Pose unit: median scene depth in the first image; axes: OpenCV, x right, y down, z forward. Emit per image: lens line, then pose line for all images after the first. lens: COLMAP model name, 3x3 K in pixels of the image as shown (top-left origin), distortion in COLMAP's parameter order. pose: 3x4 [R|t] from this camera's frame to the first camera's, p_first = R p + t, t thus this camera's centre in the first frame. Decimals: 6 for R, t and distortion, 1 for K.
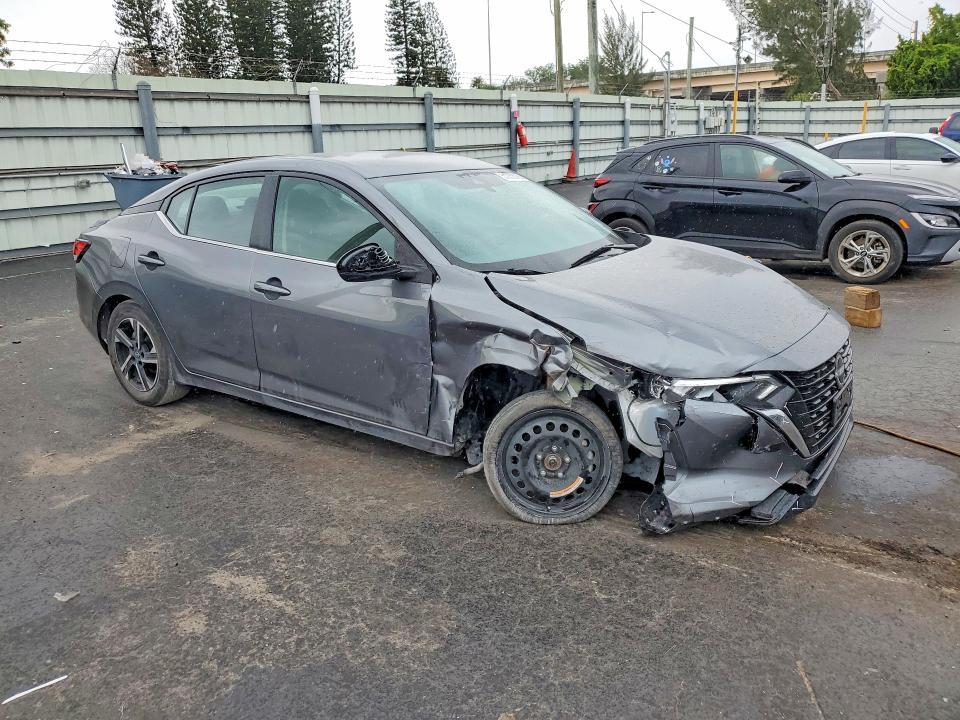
lens RADIAL K [[704.3, 0, 480.0], [0, 704.3, 360.0], [0, 0, 1]] dist [0.053598, 0.001134]
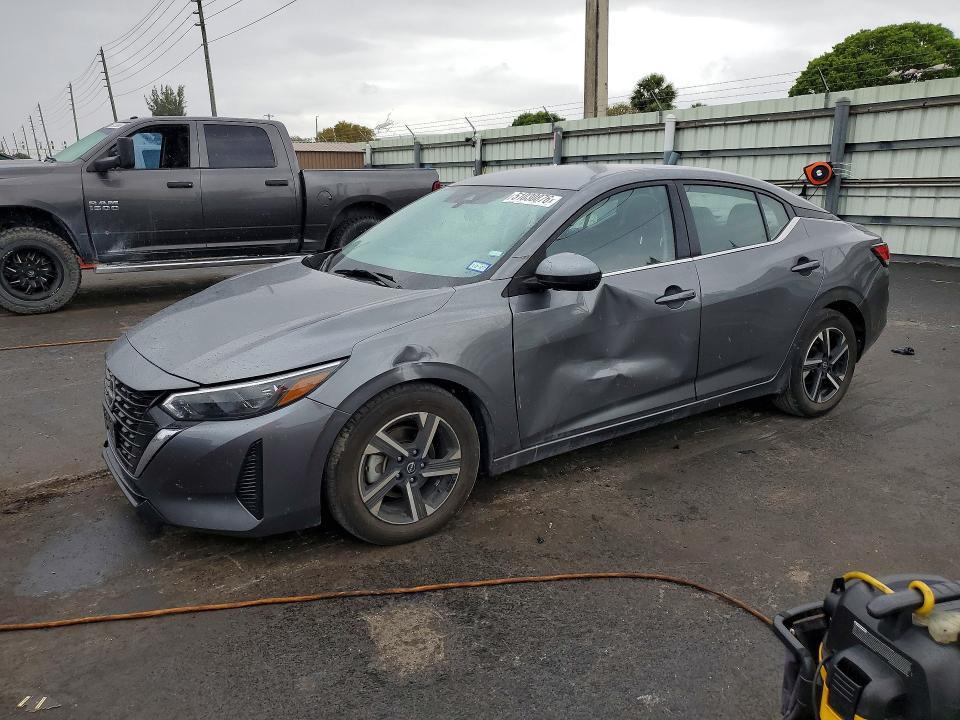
lens RADIAL K [[704.3, 0, 480.0], [0, 704.3, 360.0], [0, 0, 1]] dist [0.053598, 0.001134]
pose [[-0.315175, 0.294029, -0.902337, 0.776018], [-0.263717, 0.886215, 0.380889, -0.368584], [0.911657, 0.358008, -0.201773, 1.028714]]
